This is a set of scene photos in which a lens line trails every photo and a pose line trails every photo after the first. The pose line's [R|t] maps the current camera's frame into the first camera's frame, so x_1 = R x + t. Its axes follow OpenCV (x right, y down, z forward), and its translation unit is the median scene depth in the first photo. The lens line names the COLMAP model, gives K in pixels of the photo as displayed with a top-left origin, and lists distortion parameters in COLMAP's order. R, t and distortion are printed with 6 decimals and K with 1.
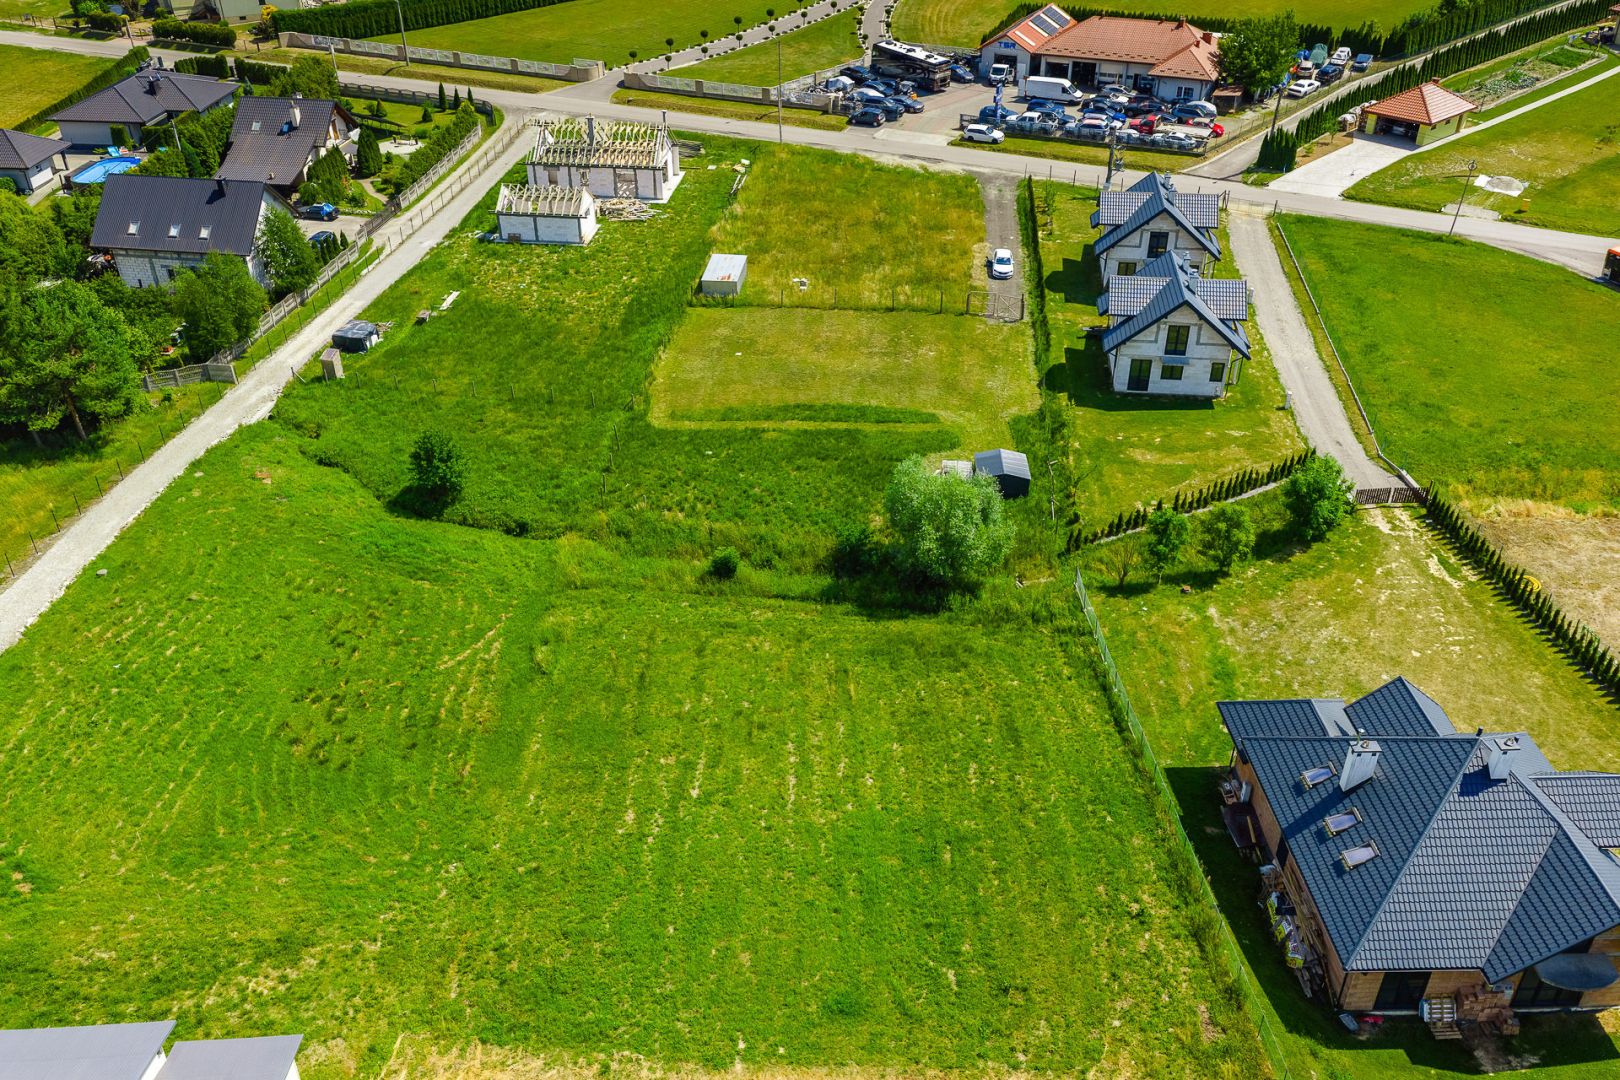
lens RADIAL K [[1337.0, 0, 814.0], [0, 1337.0, 545.5], [0, 0, 1]] dist [0.039033, -0.015352]
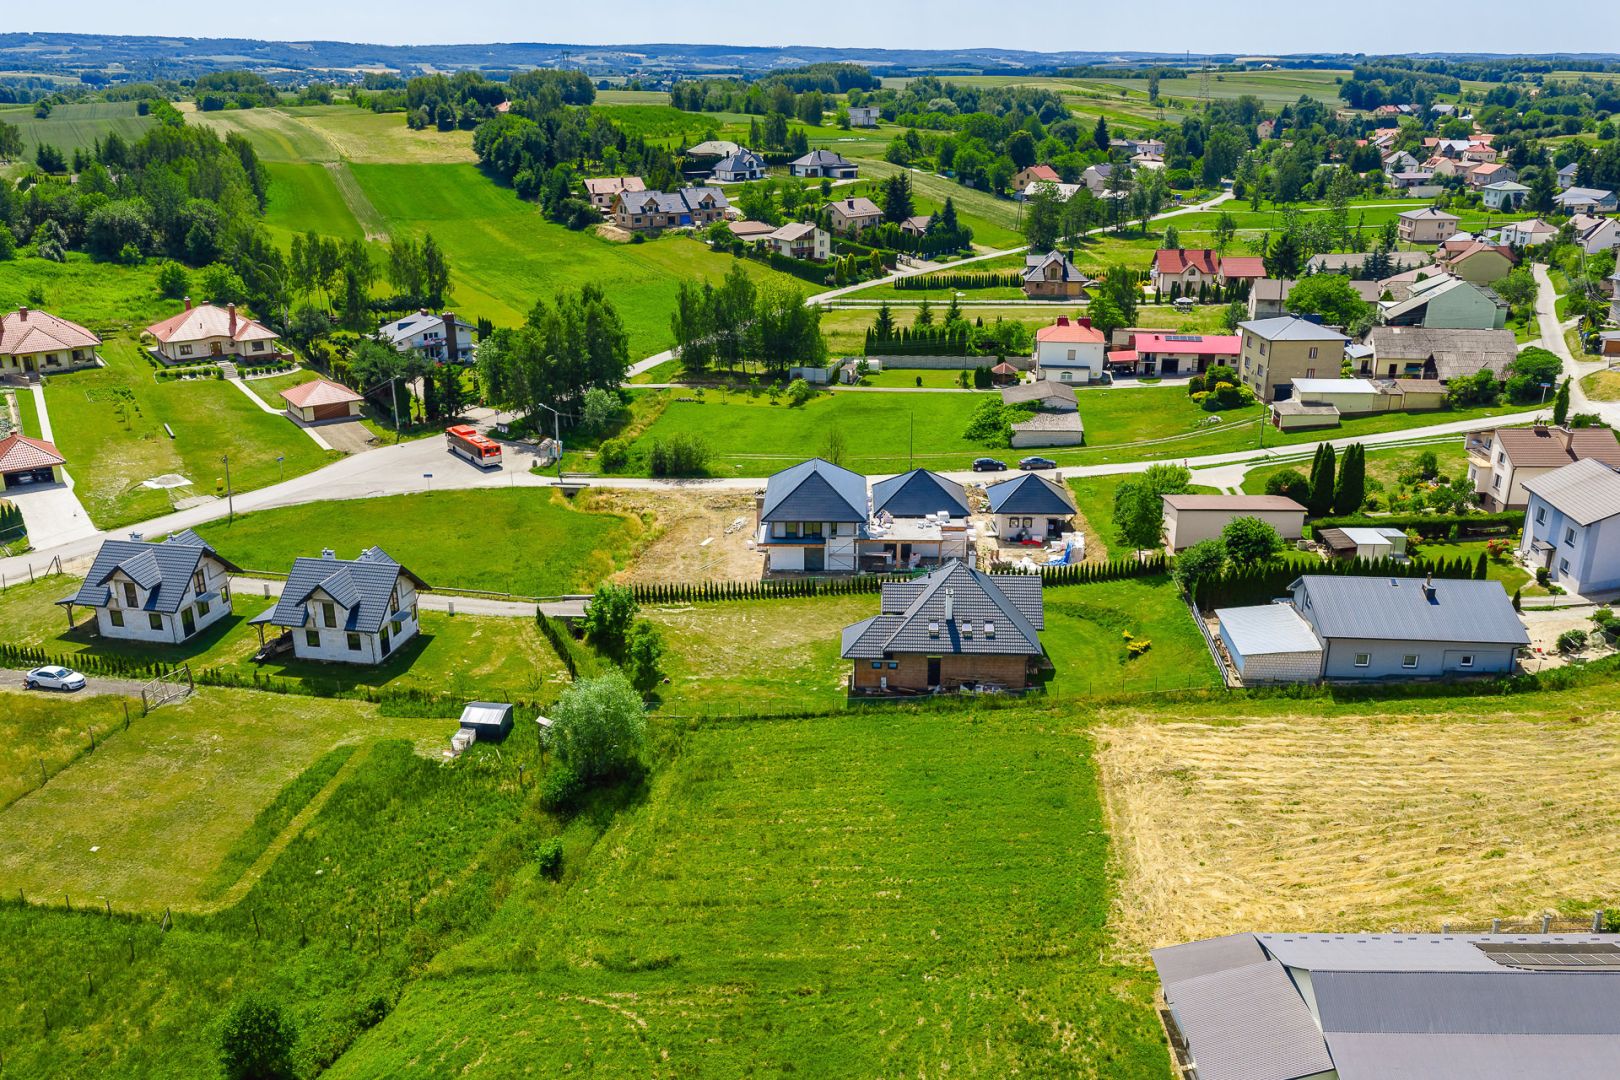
lens RADIAL K [[1337.0, 0, 813.4], [0, 1337.0, 539.7], [0, 0, 1]] dist [0.039033, -0.015352]
pose [[0.077817, -0.332251, 0.939976, -0.843670], [0.539877, 0.806673, 0.240438, -0.291279], [-0.838139, 0.488761, 0.242148, 0.364608]]
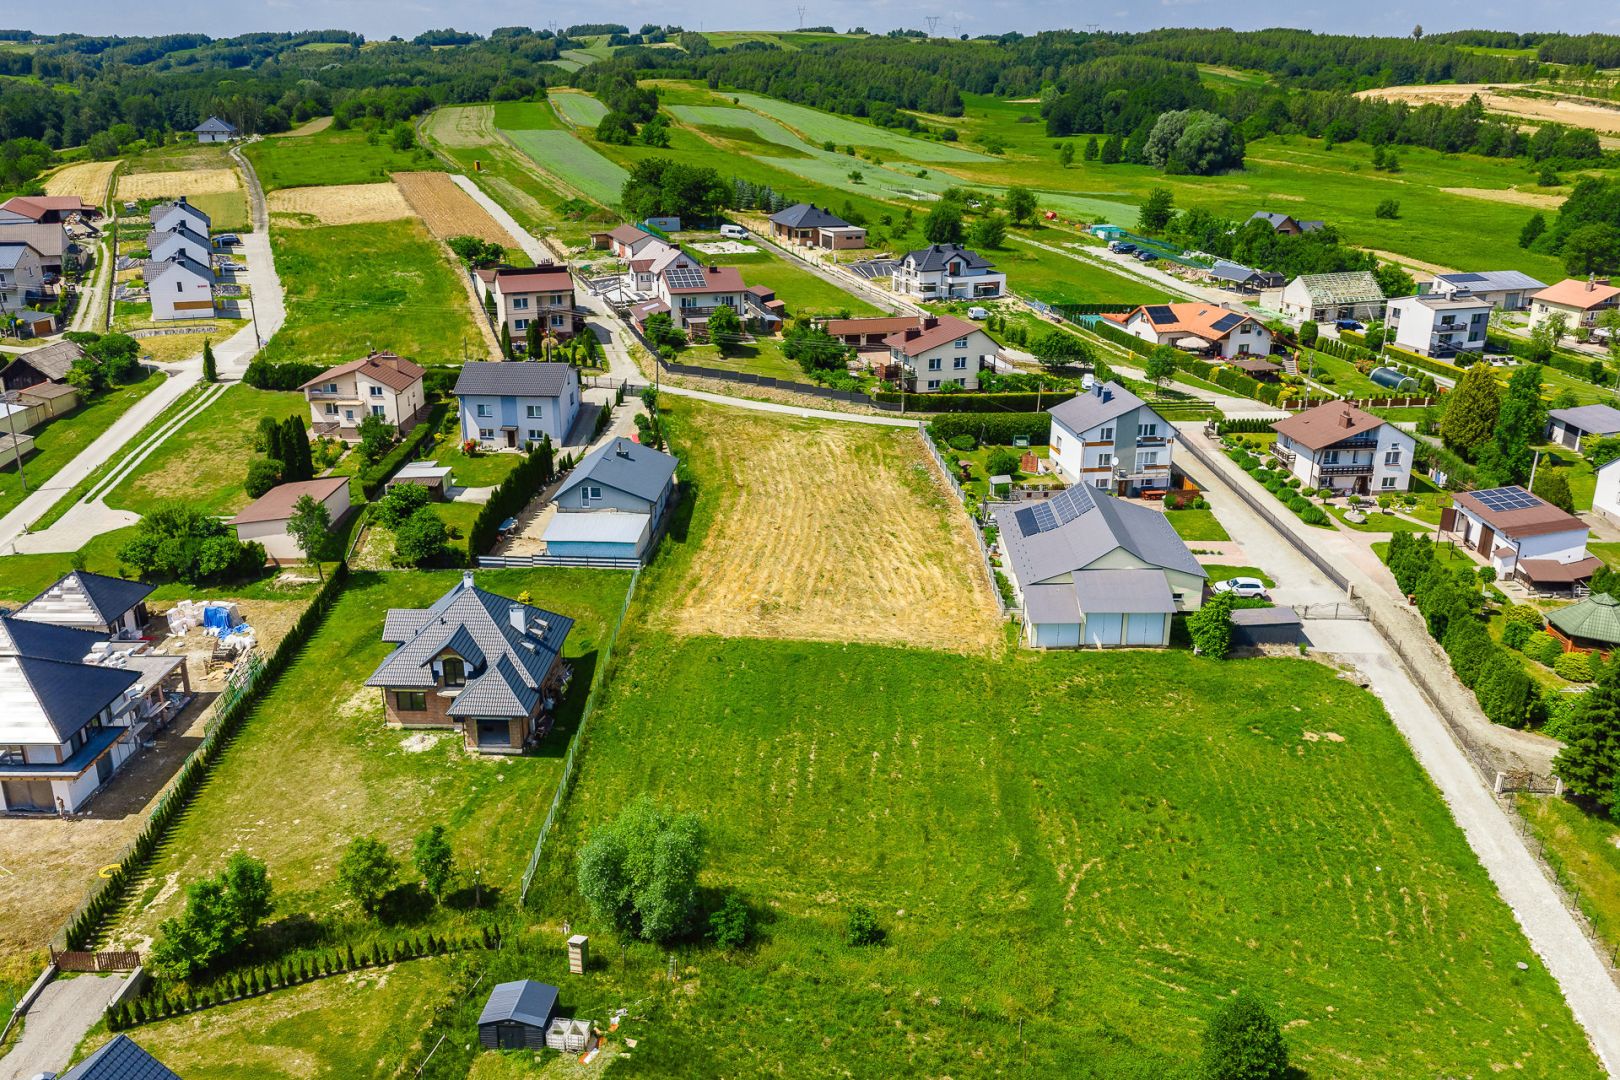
lens RADIAL K [[1337.0, 0, 814.4], [0, 1337.0, 539.5], [0, 0, 1]] dist [0.039033, -0.015352]
pose [[-0.997916, -0.023614, 0.060048, -0.070496], [0.033011, 0.612774, 0.789568, -0.792558], [-0.055440, 0.789905, -0.610718, 1.170345]]
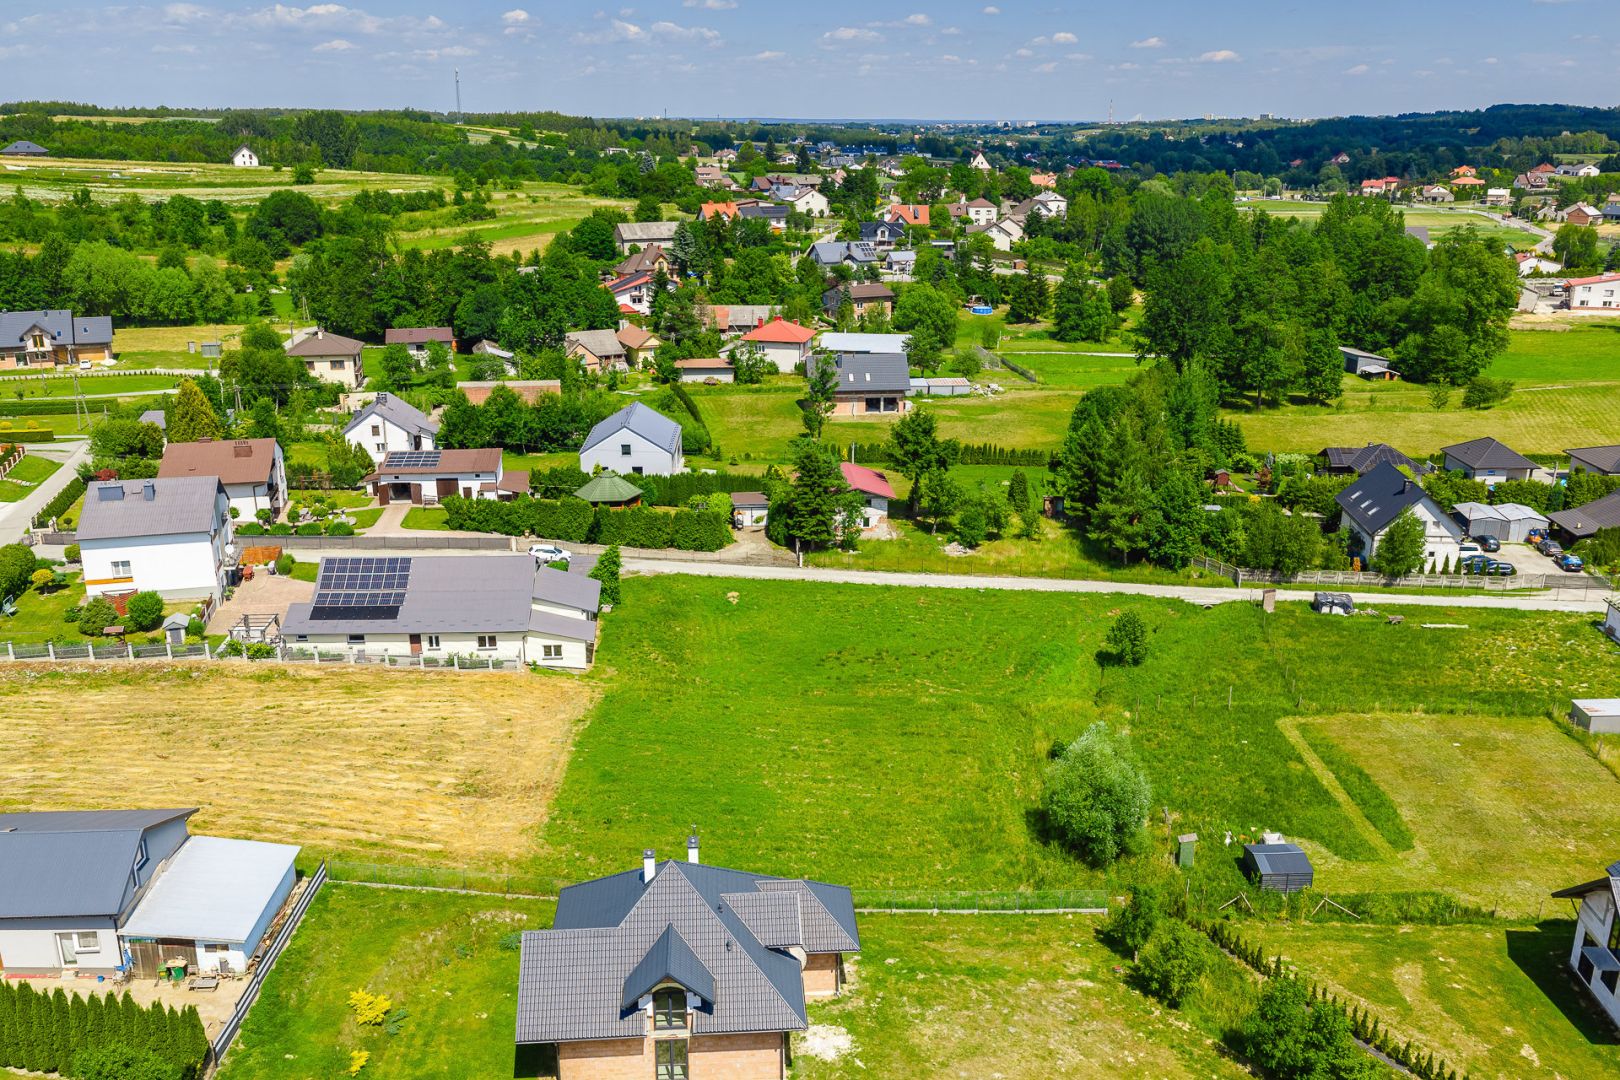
lens RADIAL K [[1337.0, 0, 812.9], [0, 1337.0, 539.7], [0, 0, 1]] dist [0.039033, -0.015352]
pose [[0.039195, 0.301607, -0.952626, 0.903113], [-0.543708, 0.806309, 0.232911, -0.264912], [0.838359, 0.508822, 0.195590, 0.389544]]
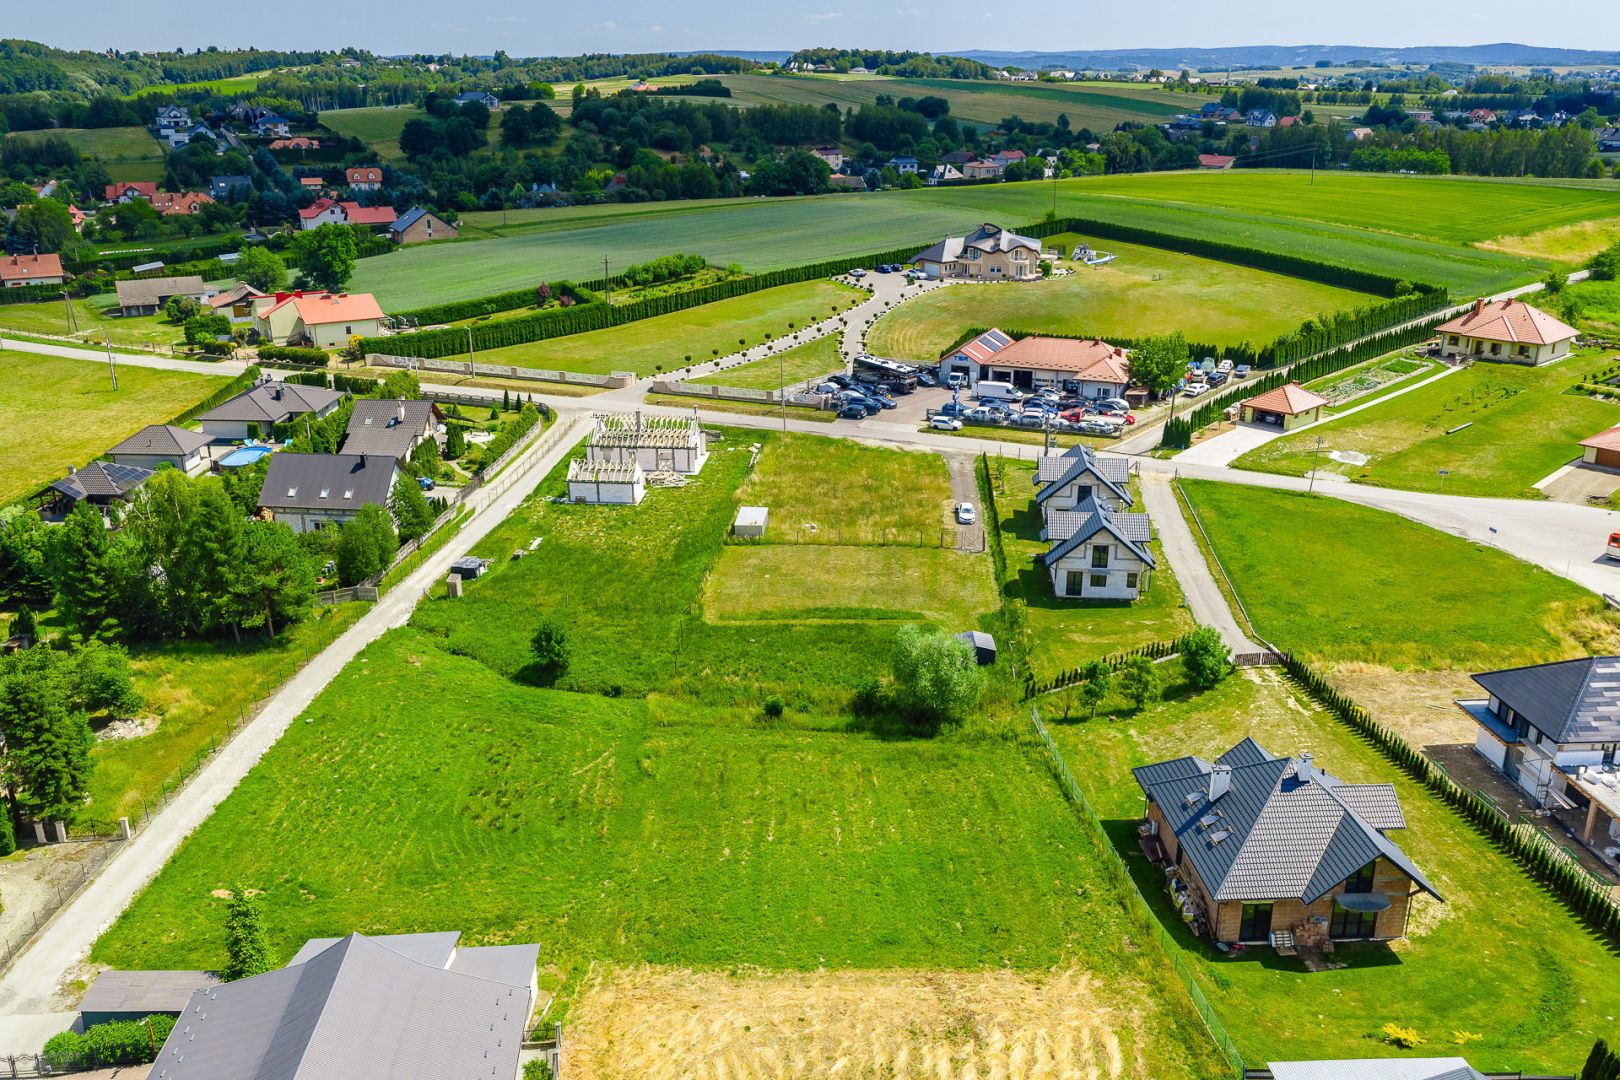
lens RADIAL K [[1337.0, 0, 814.2], [0, 1337.0, 541.9], [0, 0, 1]] dist [0.039033, -0.015352]
pose [[0.999550, -0.009032, 0.028590, -0.053614], [0.015344, 0.973305, -0.229000, 0.137015], [-0.025758, 0.229336, 0.973006, -0.301551]]
